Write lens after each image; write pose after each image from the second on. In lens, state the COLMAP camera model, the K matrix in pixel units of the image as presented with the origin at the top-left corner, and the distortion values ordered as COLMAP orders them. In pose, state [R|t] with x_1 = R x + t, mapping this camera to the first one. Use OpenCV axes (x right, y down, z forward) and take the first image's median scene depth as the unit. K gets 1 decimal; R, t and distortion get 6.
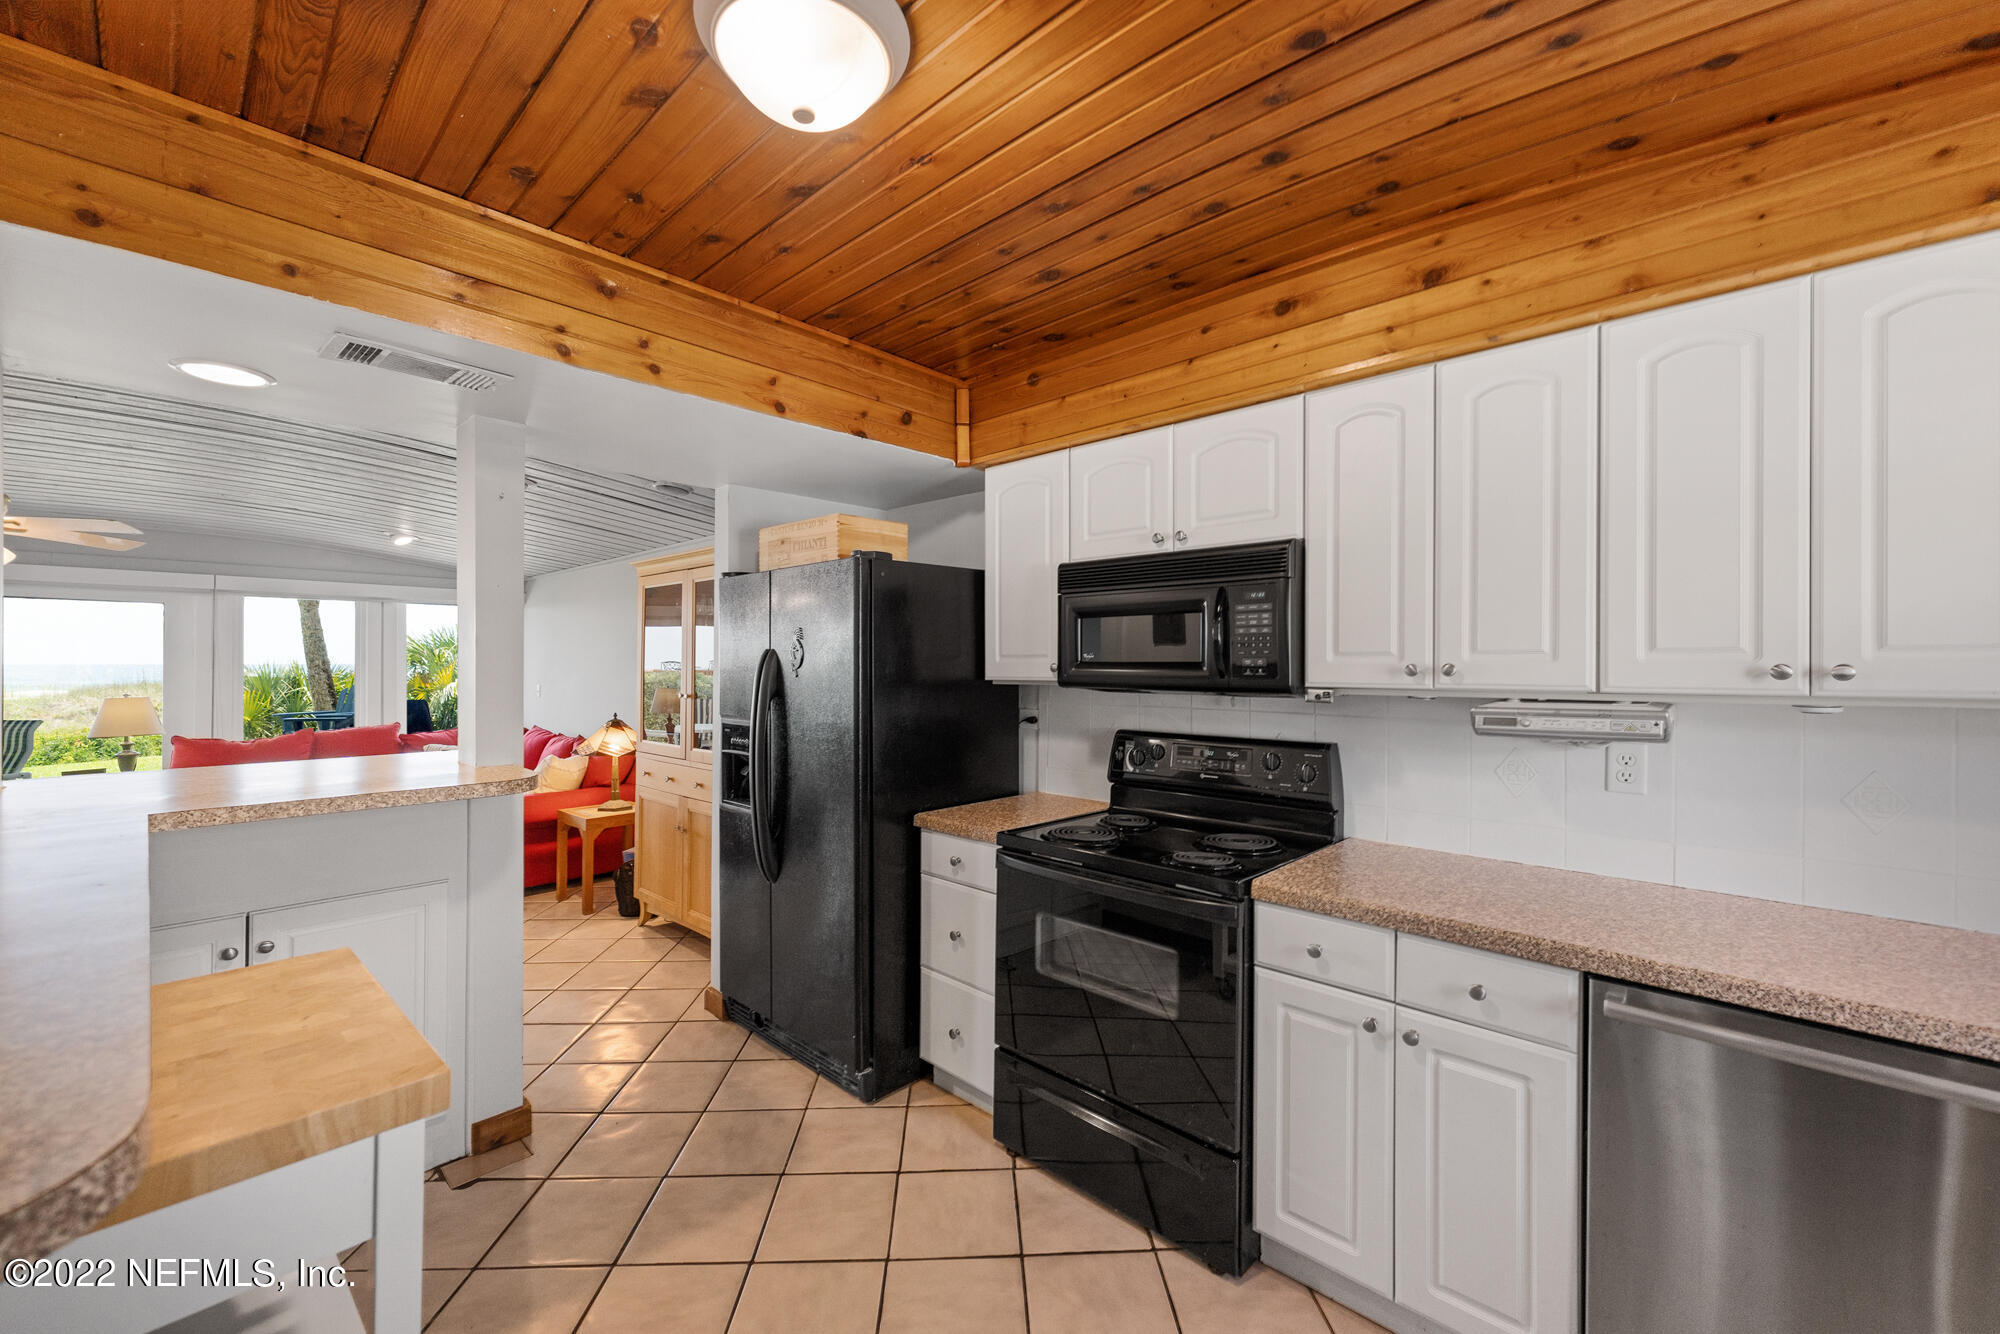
lens RADIAL K [[806.5, 0, 1008.9], [0, 806.5, 644.1], [0, 0, 1]] dist [-0.001096, 0.000359]
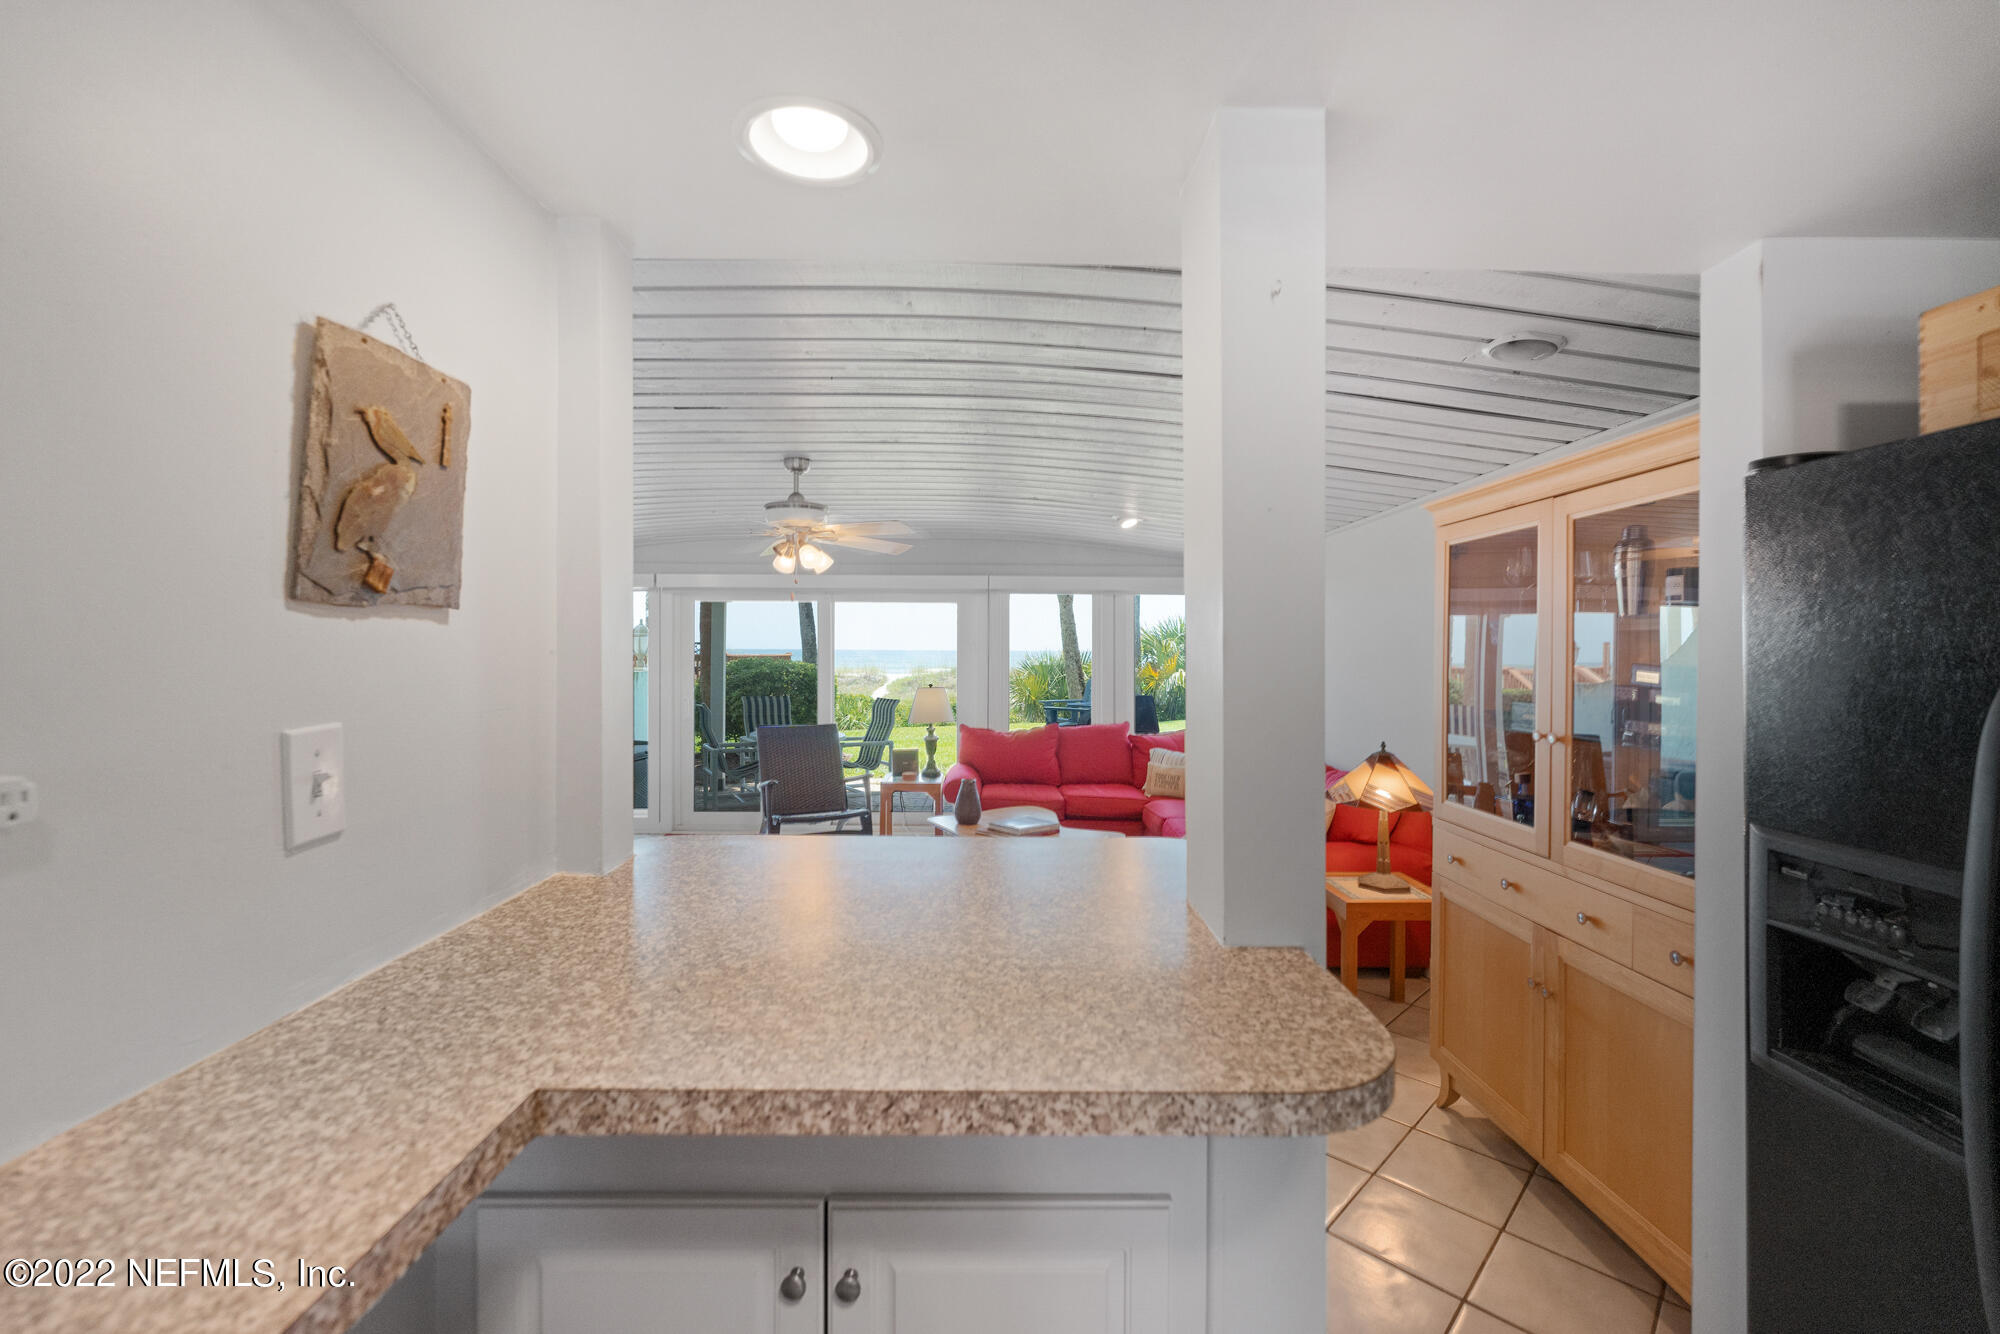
lens RADIAL K [[806.5, 0, 988.6], [0, 806.5, 661.0], [0, 0, 1]] dist [-0.001096, 0.000359]
pose [[0.672938, 0.016222, -0.739521, -0.243147], [0.009872, 0.999473, 0.030908, -0.005419], [0.739633, -0.028099, 0.672423, 0.352838]]
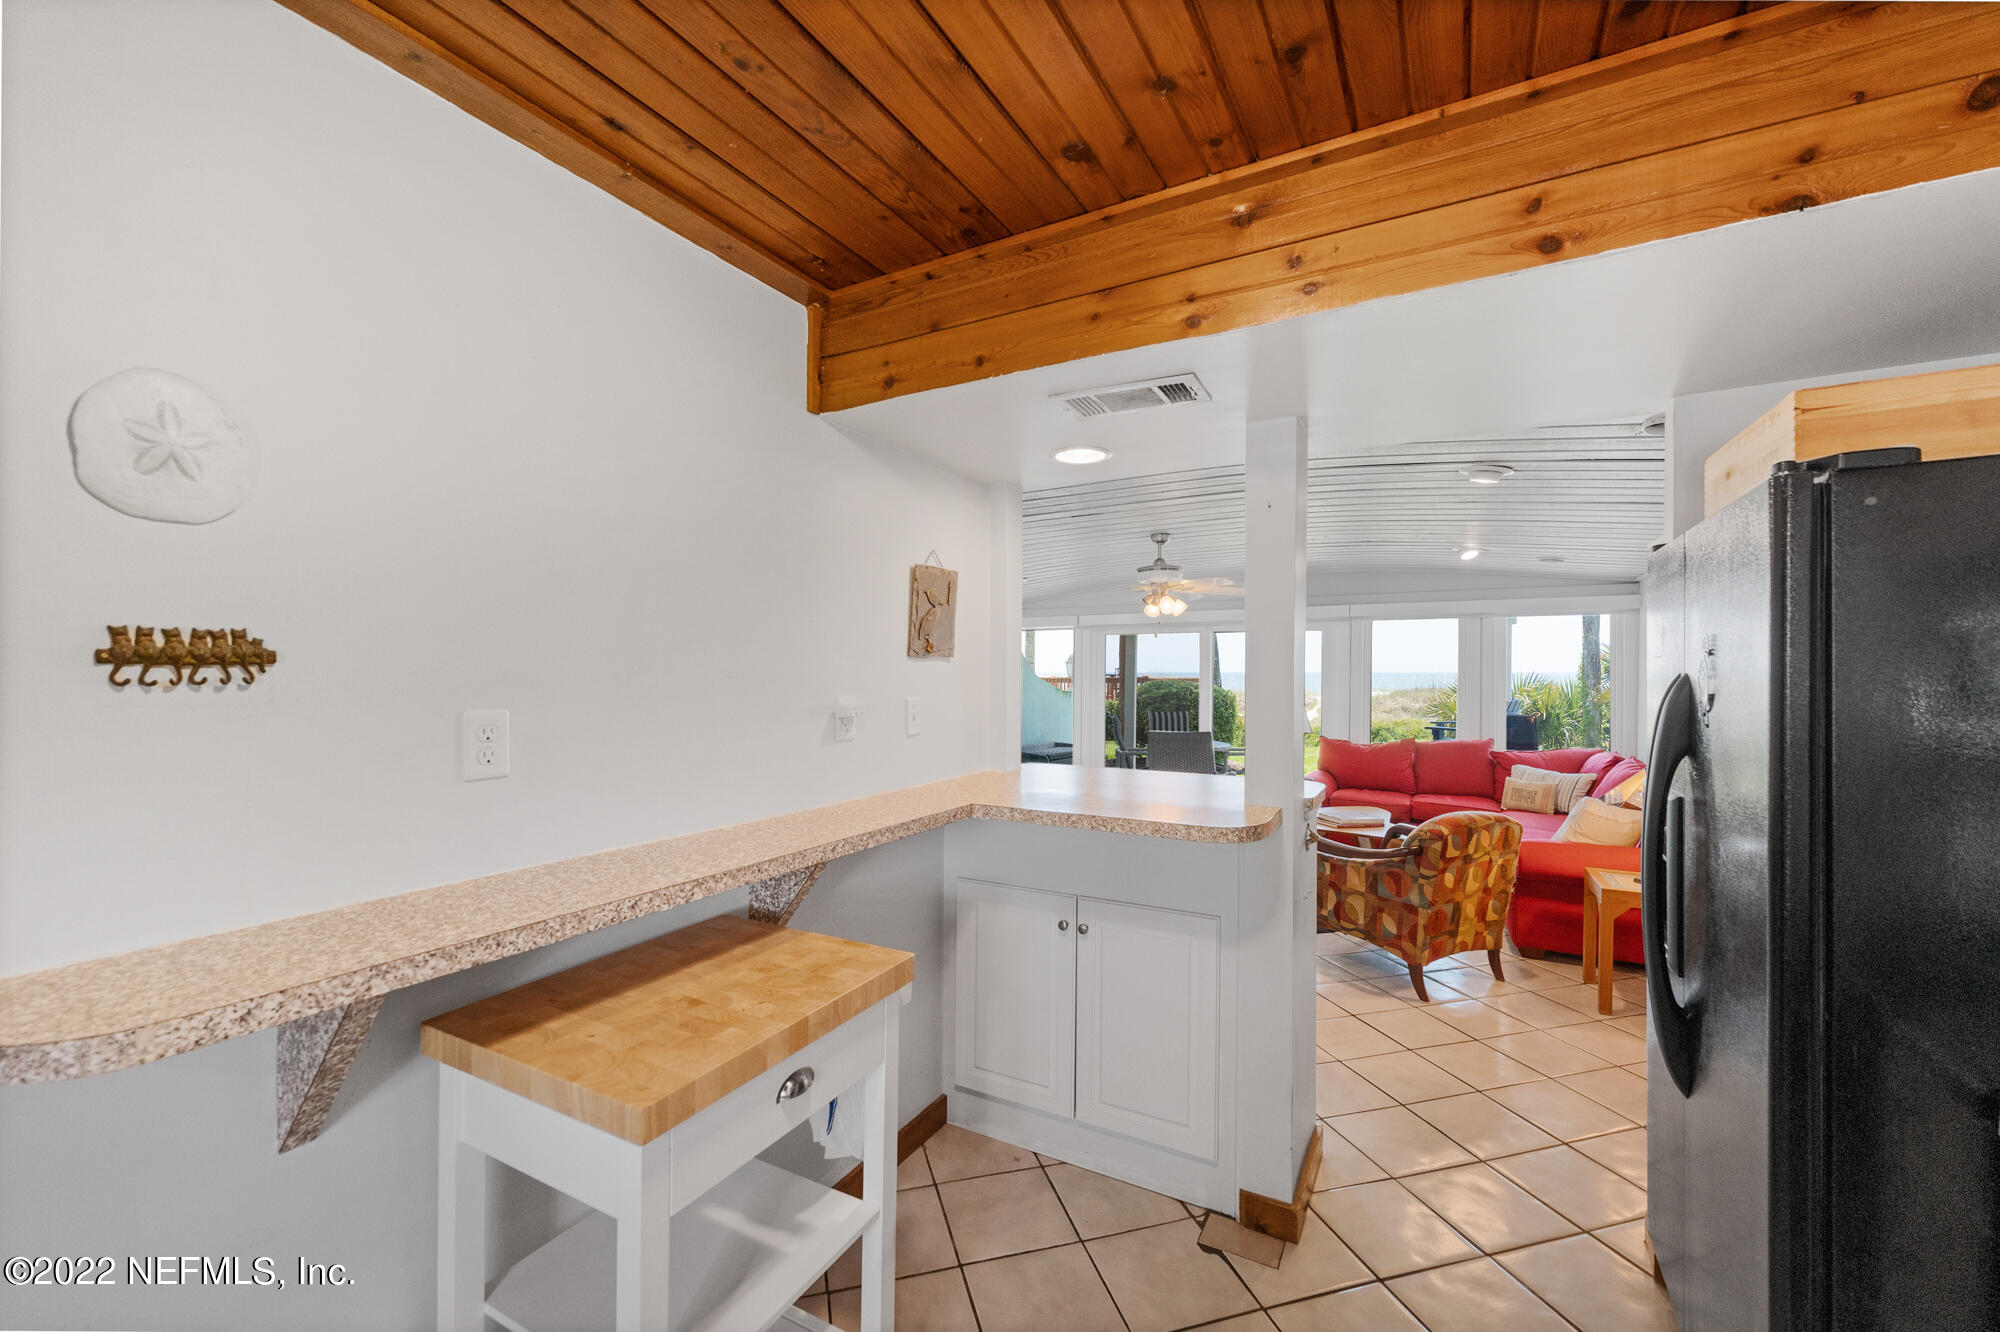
lens RADIAL K [[806.5, 0, 1011.1], [0, 806.5, 661.7], [0, 0, 1]] dist [-0.001096, 0.000359]
pose [[0.222138, -0.010700, -0.974956, 0.102610], [0.023336, 0.999712, -0.005655, -0.006617], [0.974736, -0.021495, 0.222324, 0.300953]]
